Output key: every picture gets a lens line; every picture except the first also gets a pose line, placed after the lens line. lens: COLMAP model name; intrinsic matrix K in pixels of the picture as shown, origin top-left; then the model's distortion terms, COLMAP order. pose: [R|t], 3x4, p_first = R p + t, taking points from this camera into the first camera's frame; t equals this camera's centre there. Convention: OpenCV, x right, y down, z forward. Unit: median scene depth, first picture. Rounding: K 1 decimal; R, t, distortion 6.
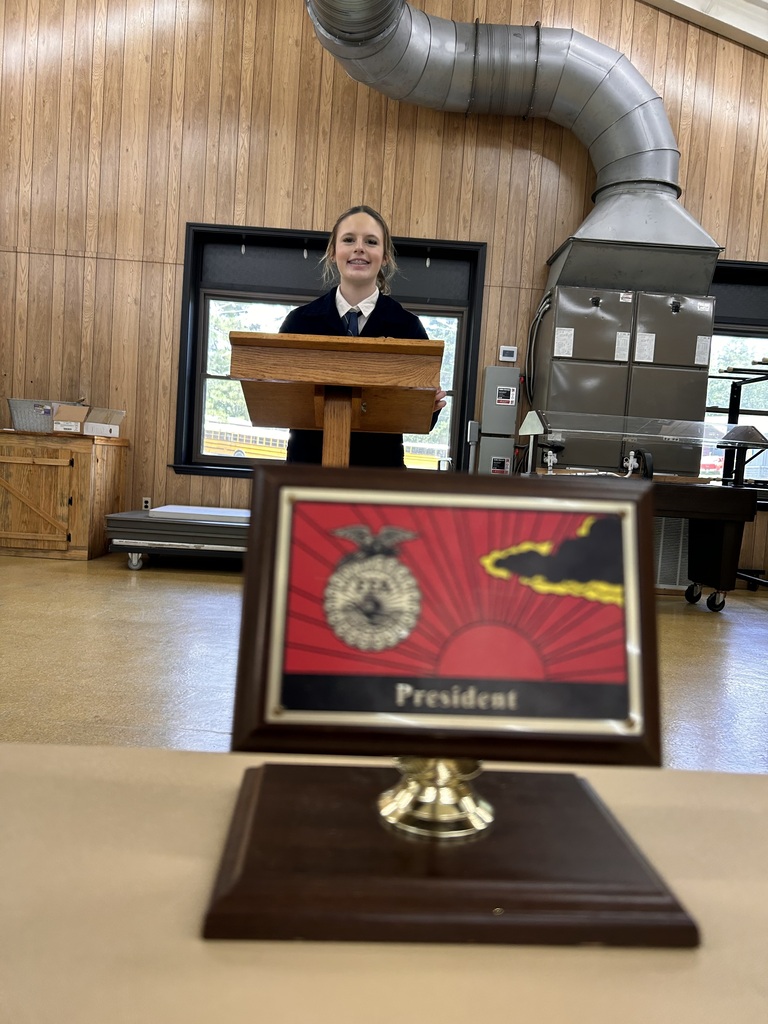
lens RADIAL K [[768.3, 0, 385.3], [0, 768.3, 511.6], [0, 0, 1]] dist [0.000167, 0.002373]
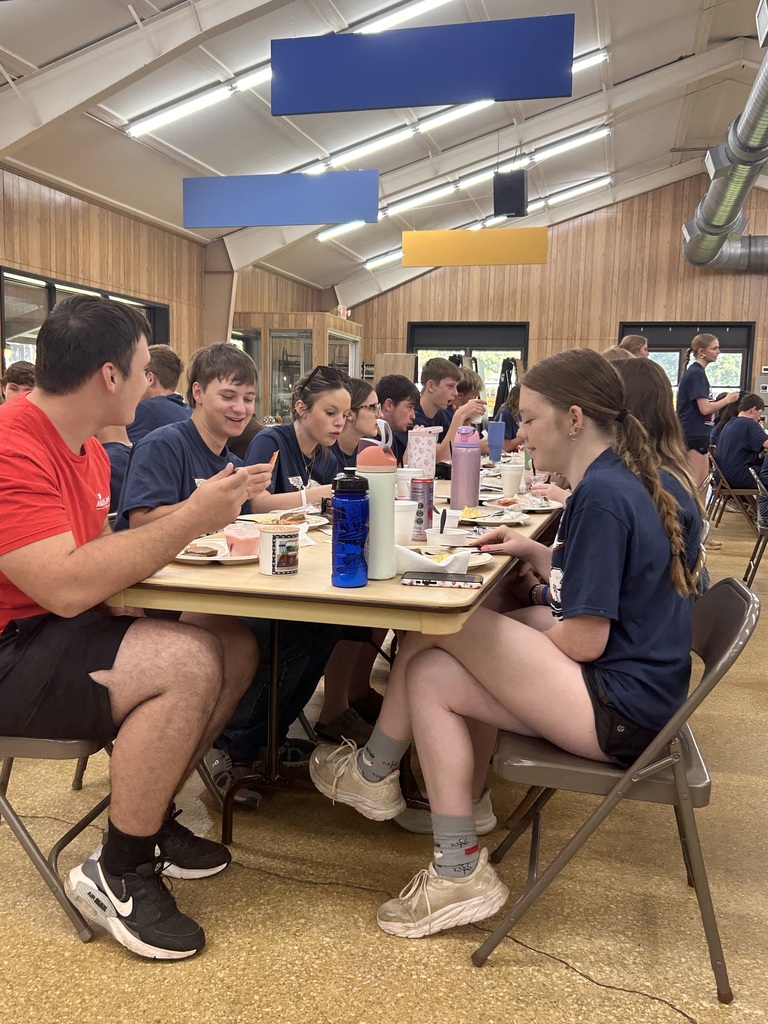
lens RADIAL K [[927.8, 0, 388.9], [0, 927.8, 544.9], [0, 0, 1]] dist [0.001258, -0.008800]
pose [[0.963020, -0.006807, -0.269345, -0.178649], [0.025290, 0.997551, 0.065209, 0.102574], [0.268241, -0.069610, 0.960834, -1.978932]]
